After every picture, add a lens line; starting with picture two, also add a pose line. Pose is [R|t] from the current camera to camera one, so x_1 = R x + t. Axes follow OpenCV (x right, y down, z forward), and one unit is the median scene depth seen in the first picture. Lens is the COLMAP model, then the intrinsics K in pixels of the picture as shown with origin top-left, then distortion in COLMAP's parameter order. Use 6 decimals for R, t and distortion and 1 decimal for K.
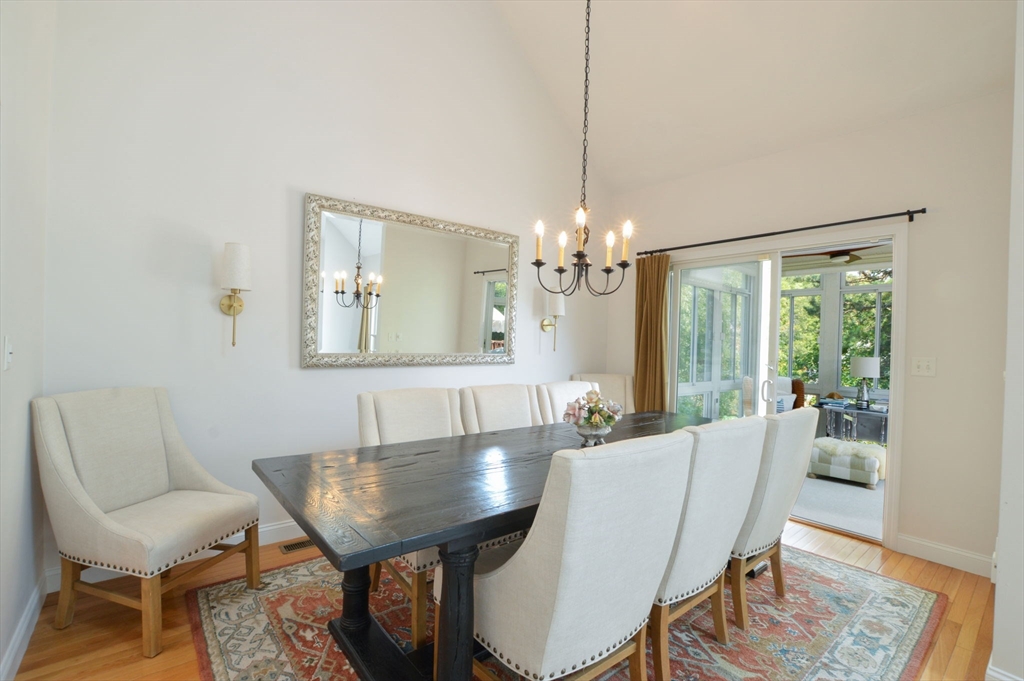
lens RADIAL K [[495.3, 0, 512.0], [0, 495.3, 340.5], [0, 0, 1]] dist [-0.005136, -0.000800]
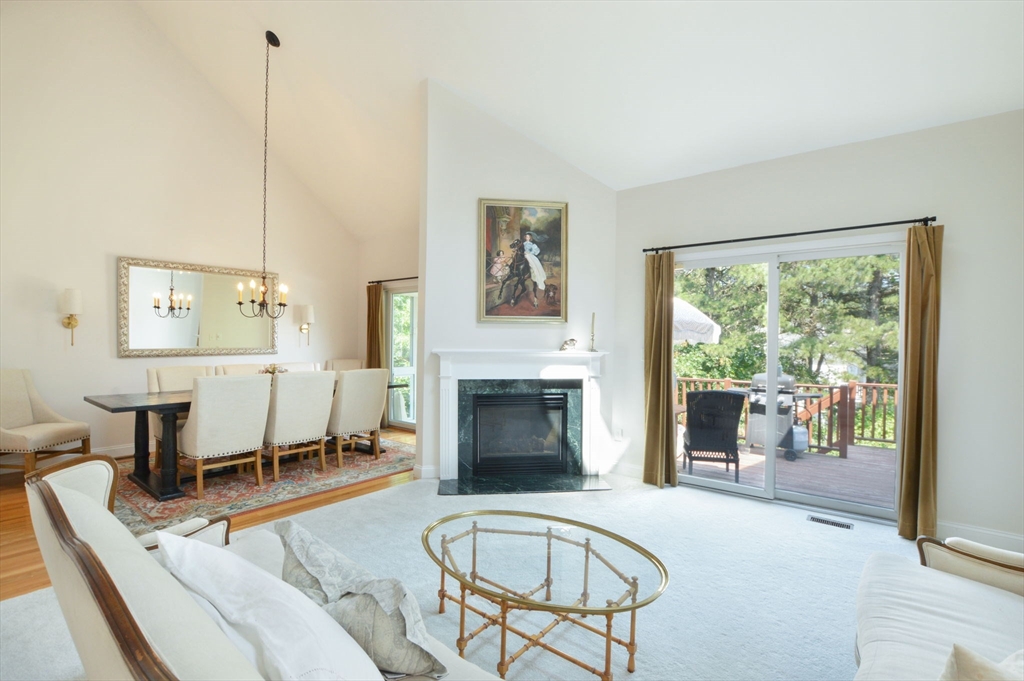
lens RADIAL K [[495.3, 0, 512.0], [0, 495.3, 340.5], [0, 0, 1]] dist [-0.005136, -0.000800]
pose [[0.976334, -0.016903, 0.215607, 0.541049], [0.014410, 0.999810, 0.013132, -0.007011], [-0.215788, -0.009715, 0.976392, -0.967631]]
